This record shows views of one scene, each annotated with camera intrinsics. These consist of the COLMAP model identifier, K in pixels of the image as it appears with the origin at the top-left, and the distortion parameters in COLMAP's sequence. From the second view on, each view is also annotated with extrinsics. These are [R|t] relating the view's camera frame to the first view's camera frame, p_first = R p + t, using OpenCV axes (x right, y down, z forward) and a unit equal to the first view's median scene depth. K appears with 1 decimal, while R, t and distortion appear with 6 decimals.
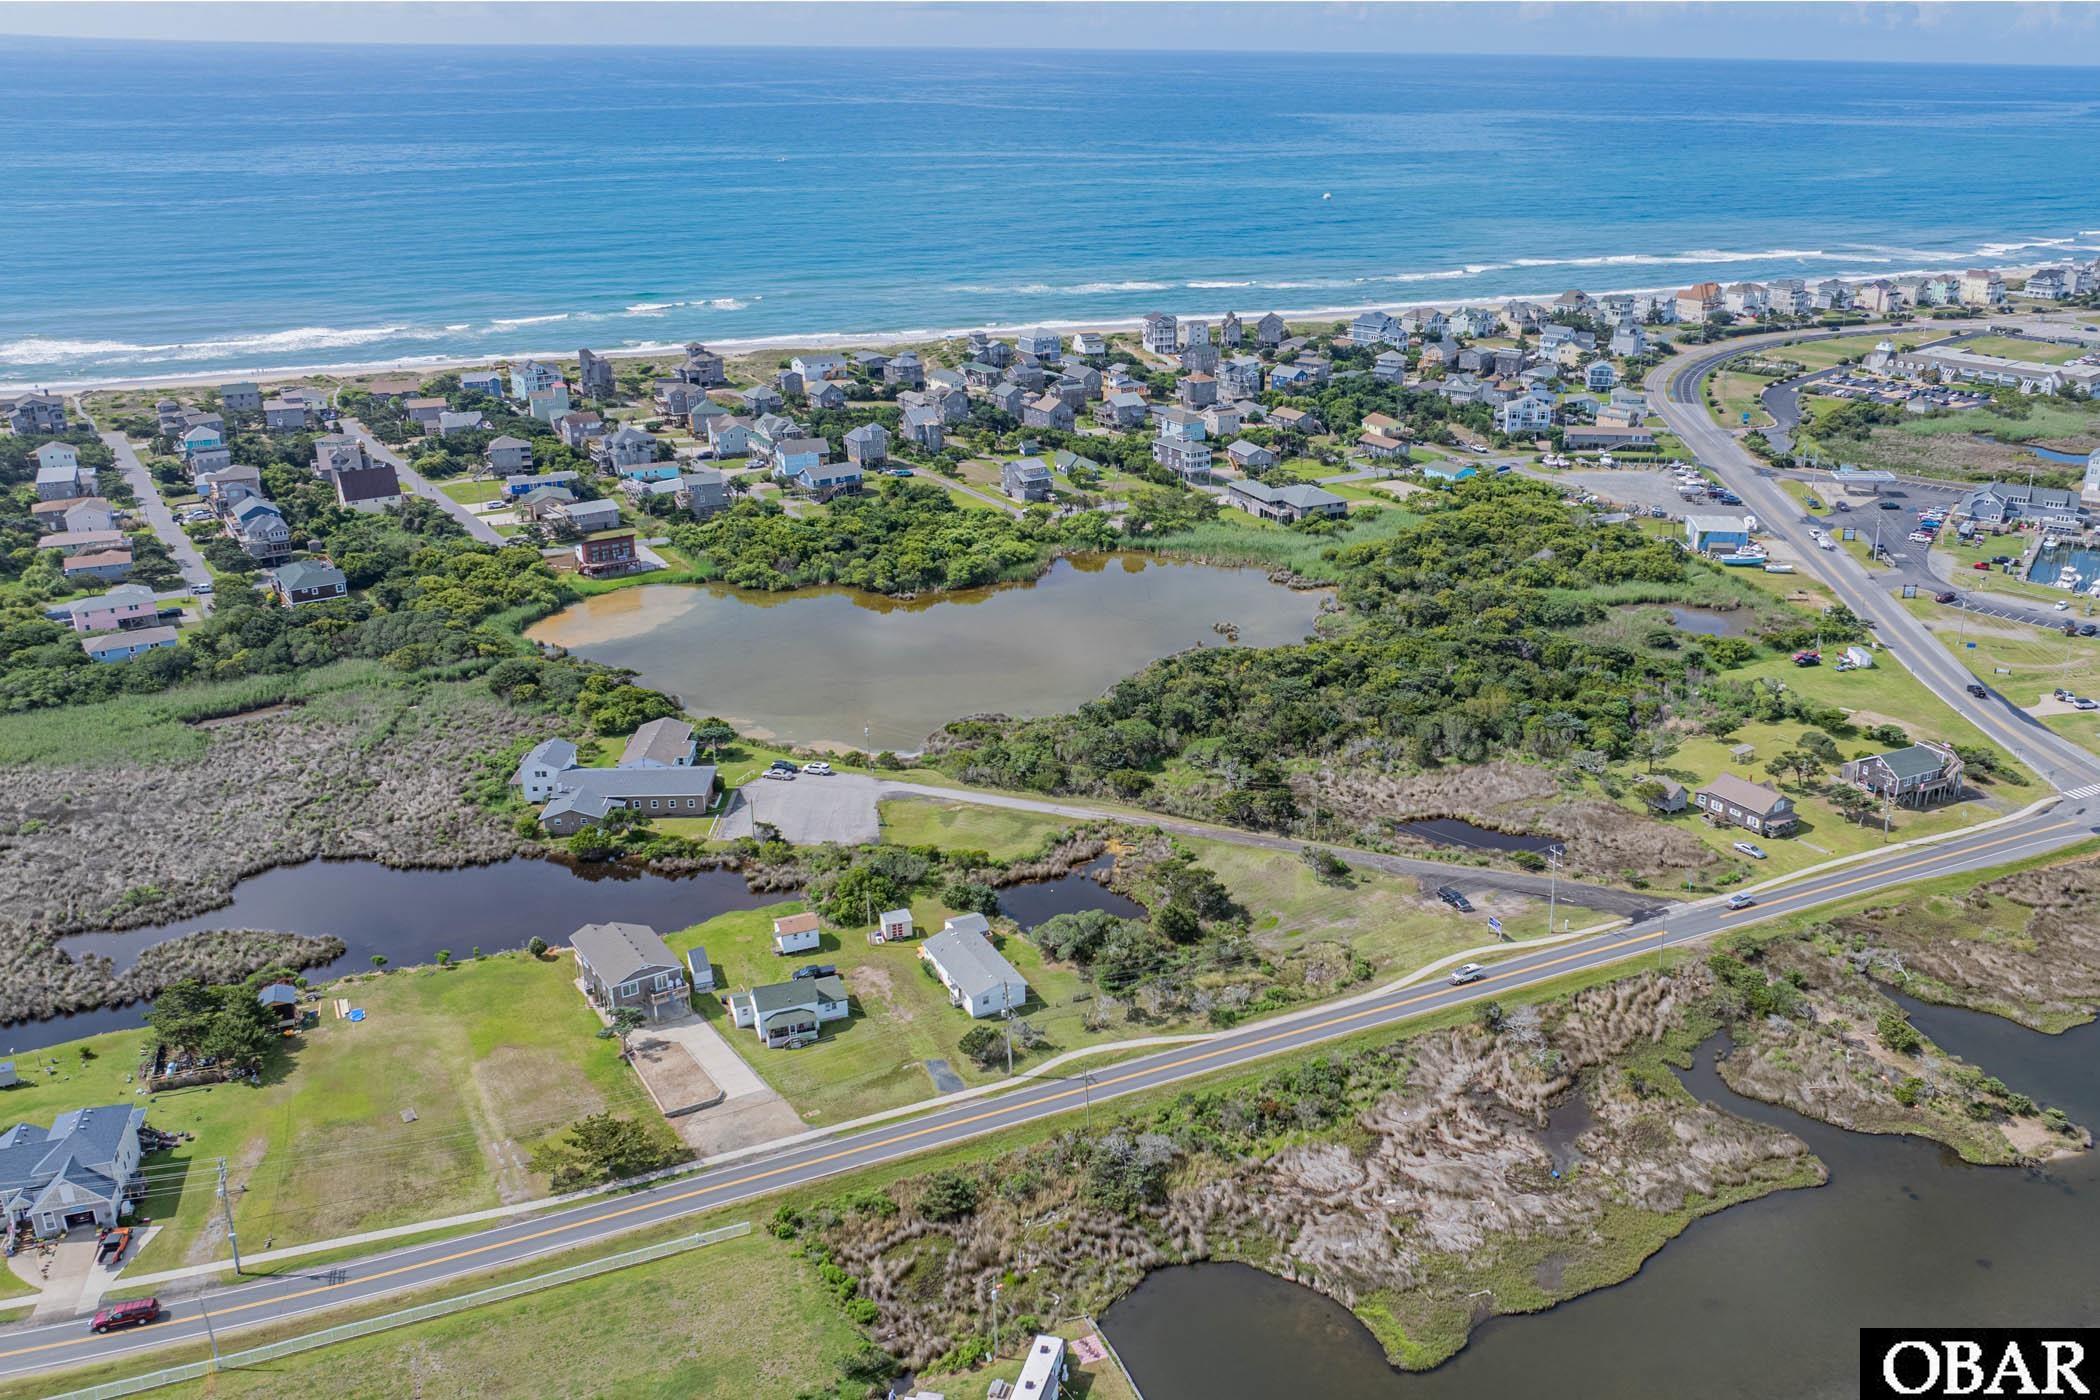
lens RADIAL K [[1748.3, 0, 1056.9], [0, 1748.3, 688.8], [0, 0, 1]] dist [-0.007429, -0.031905]
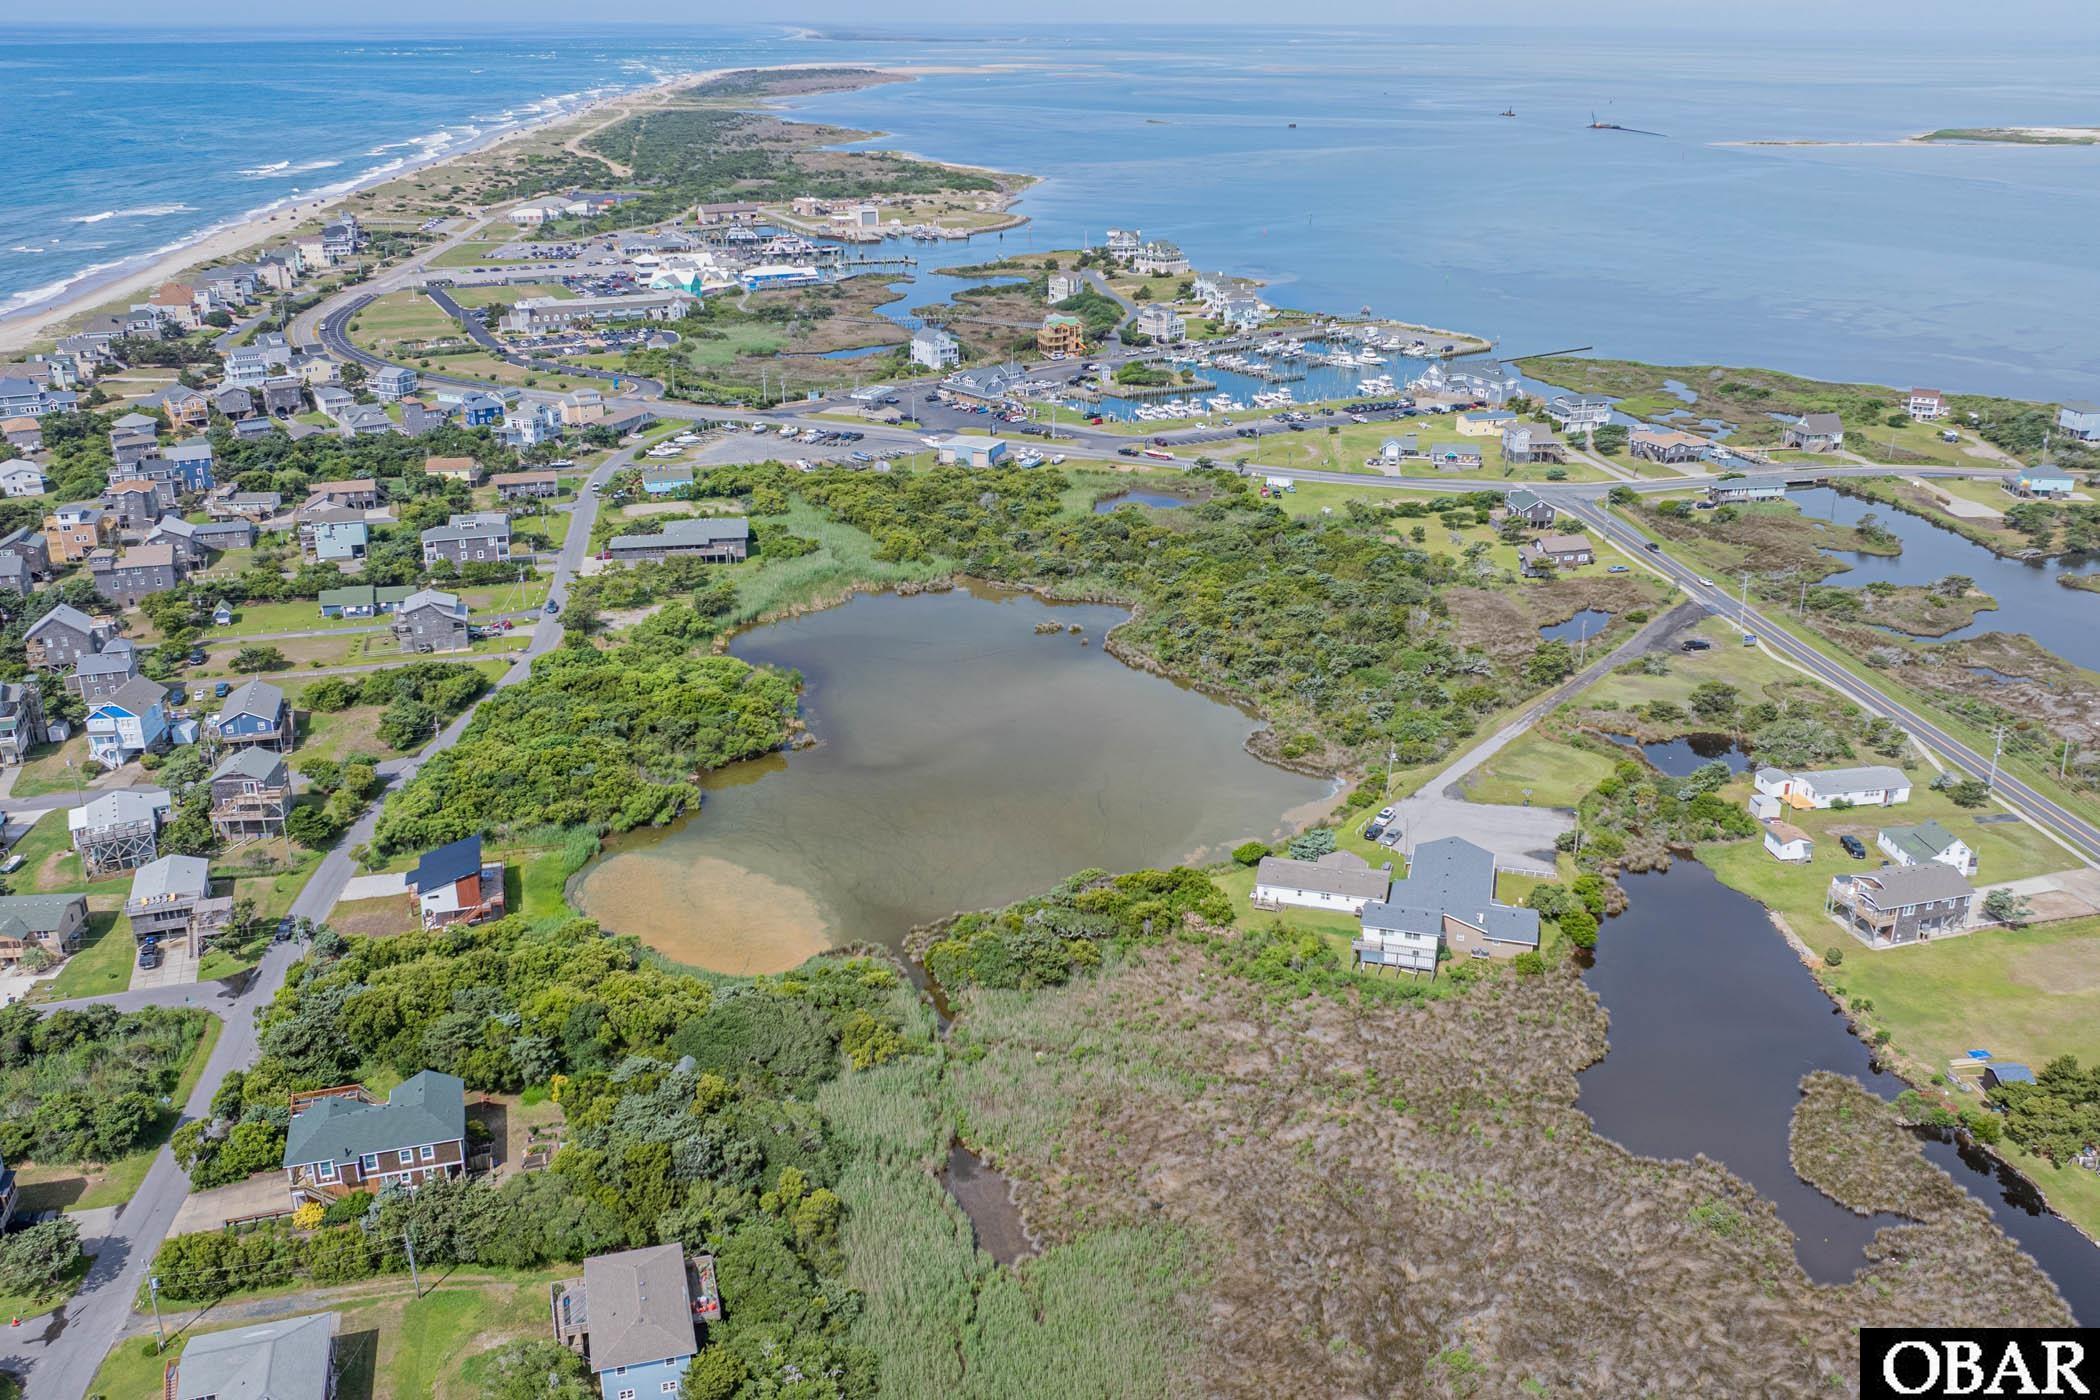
lens RADIAL K [[1880.5, 0, 1050.0], [0, 1880.5, 700.0], [0, 0, 1]] dist [-0.009440, -0.028456]
pose [[0.270108, -0.338852, 0.901233, -0.776867], [0.333576, 0.910988, 0.242544, -0.227877], [-0.903199, 0.235116, 0.359098, 0.580456]]
